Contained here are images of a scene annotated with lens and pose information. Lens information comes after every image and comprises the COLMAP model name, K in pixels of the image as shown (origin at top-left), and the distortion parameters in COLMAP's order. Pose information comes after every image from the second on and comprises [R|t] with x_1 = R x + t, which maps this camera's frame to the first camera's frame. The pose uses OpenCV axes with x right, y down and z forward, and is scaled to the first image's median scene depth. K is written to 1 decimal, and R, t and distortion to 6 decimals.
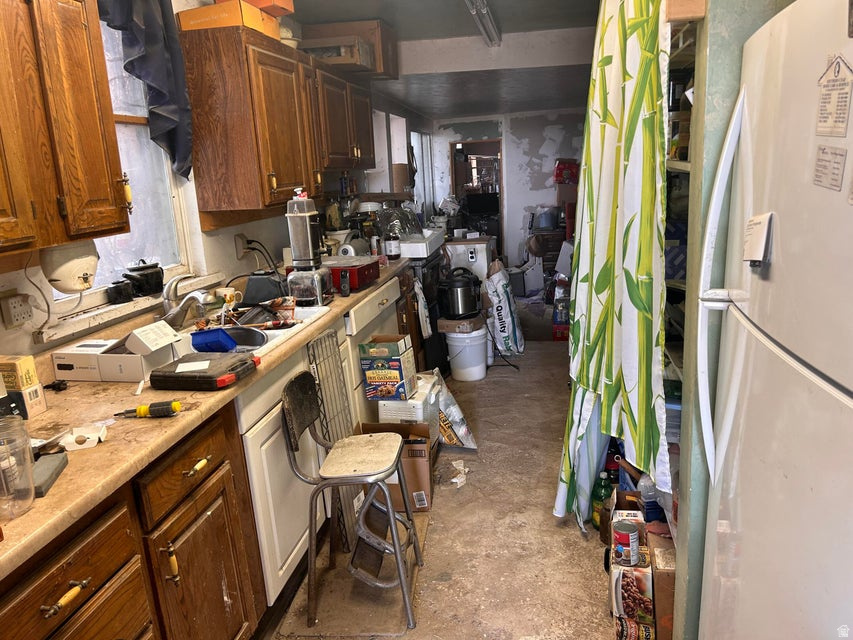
lens RADIAL K [[645.6, 0, 439.1], [0, 645.6, 340.3], [0, 0, 1]] dist [0.091303, -0.207040]
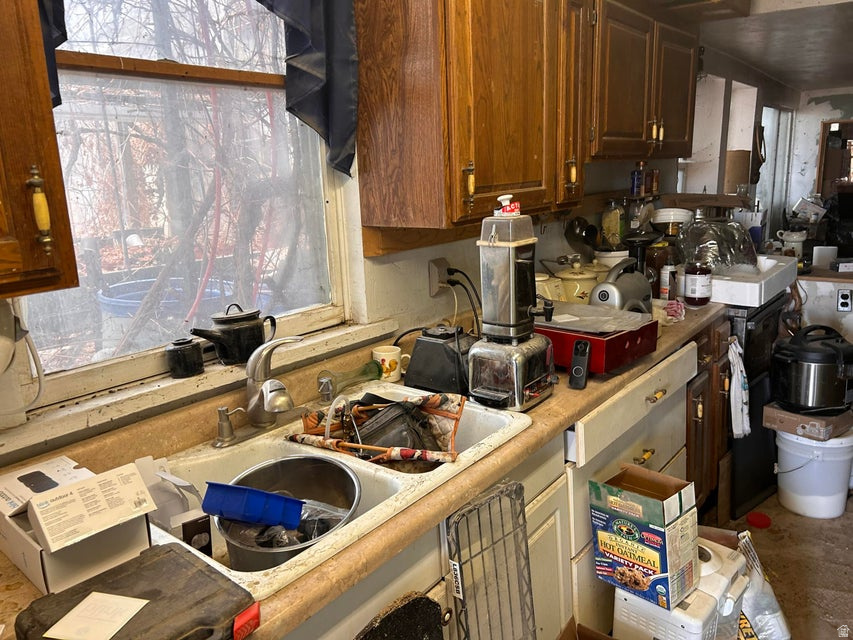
lens RADIAL K [[643.7, 0, 429.2], [0, 643.7, 321.0], [0, 0, 1]] dist [0.047261, -0.055667]
pose [[0.876126, 0.126209, -0.465268, -0.006489], [-0.130058, 0.991217, 0.023970, -0.120337], [0.464207, 0.039511, 0.884845, 0.445544]]
